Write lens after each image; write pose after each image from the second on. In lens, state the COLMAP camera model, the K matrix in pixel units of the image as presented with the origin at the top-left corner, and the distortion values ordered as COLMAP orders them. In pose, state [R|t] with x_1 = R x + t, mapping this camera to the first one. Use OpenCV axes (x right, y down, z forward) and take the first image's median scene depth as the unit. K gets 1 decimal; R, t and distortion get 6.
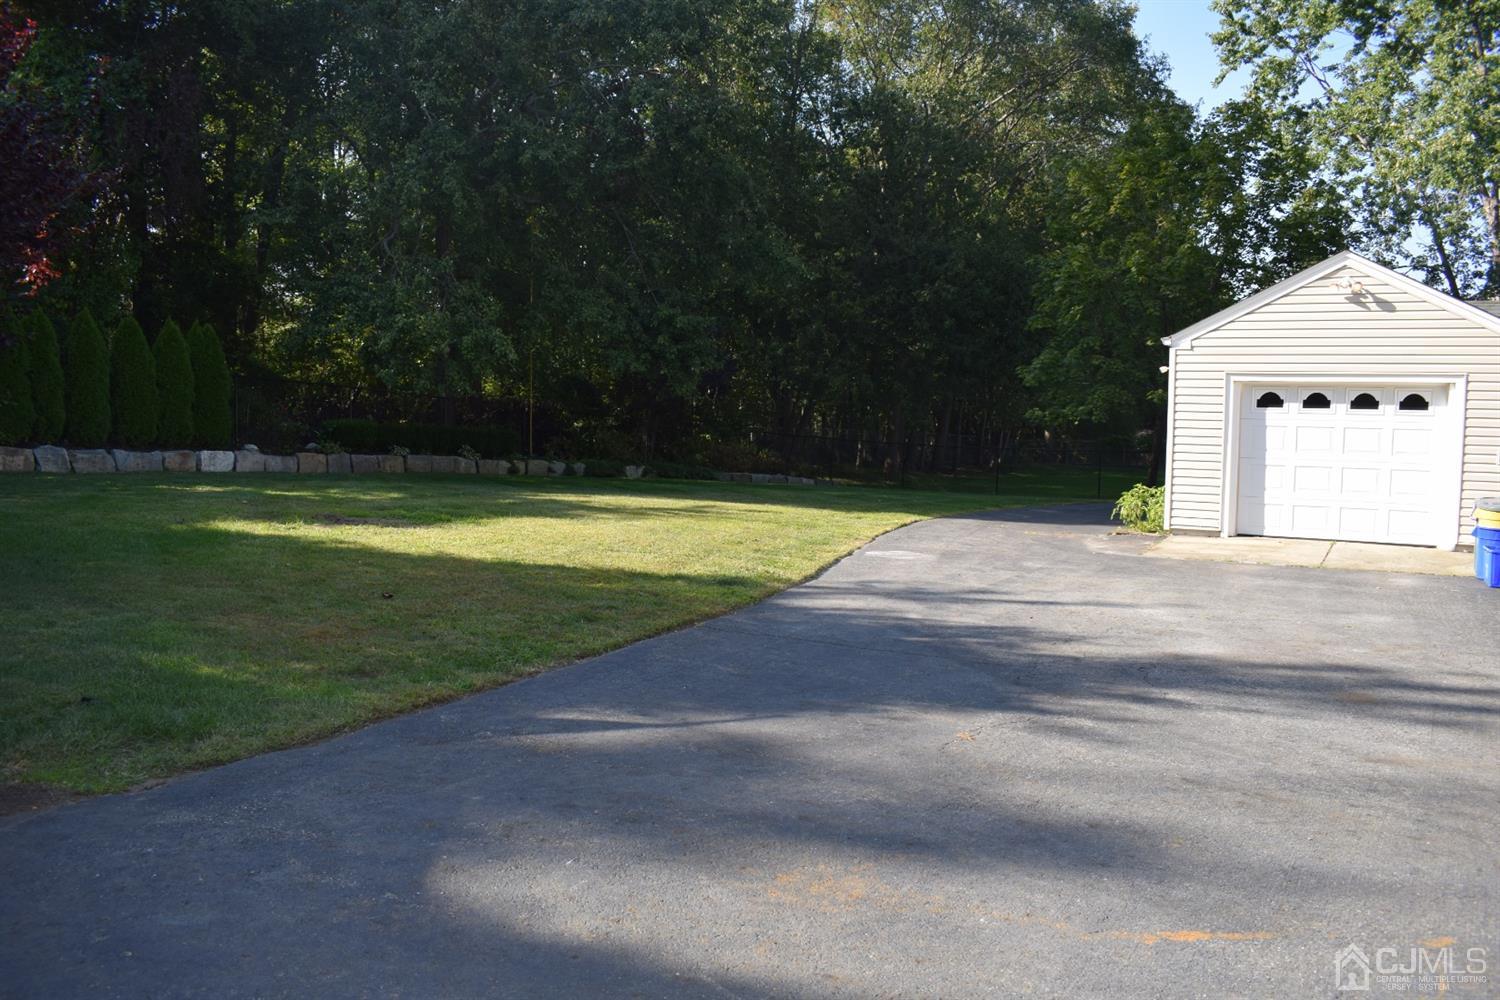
lens RADIAL K [[1173.0, 0, 748.6], [0, 1173.0, 495.4], [0, 0, 1]] dist [-0.071829, -0.006880]
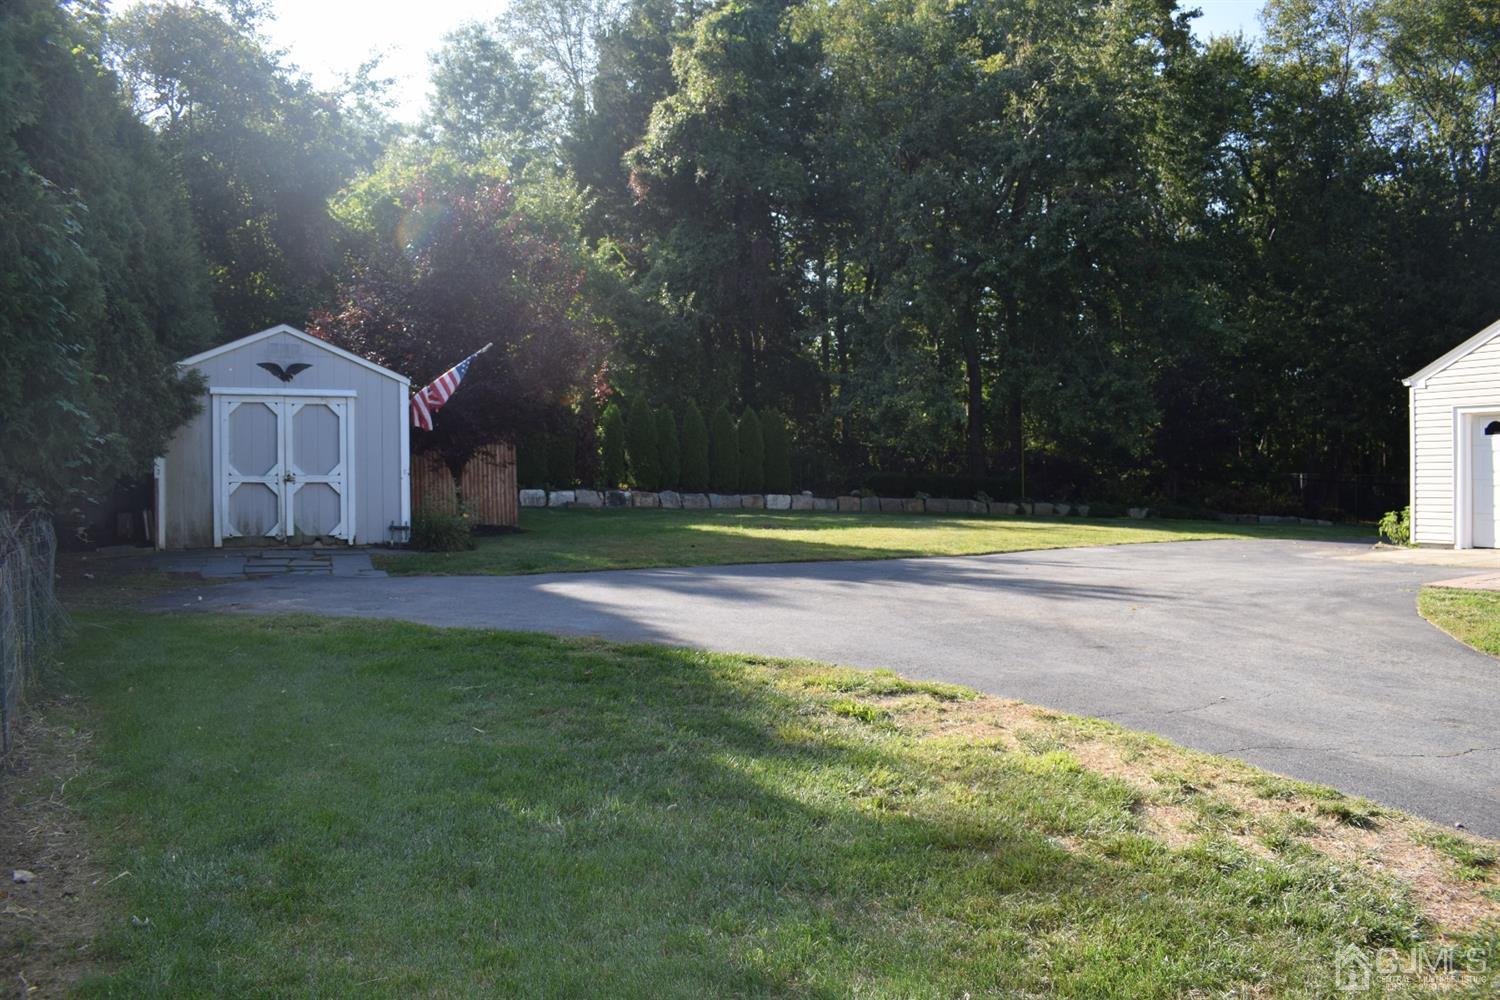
lens RADIAL K [[1173.0, 0, 751.7], [0, 1173.0, 500.6], [0, 0, 1]] dist [-0.071829, -0.006880]
pose [[0.826110, -0.013584, -0.563345, 0.350911], [-0.014240, 0.998887, -0.044969, 0.036233], [0.563329, 0.045171, 0.824997, -0.242952]]
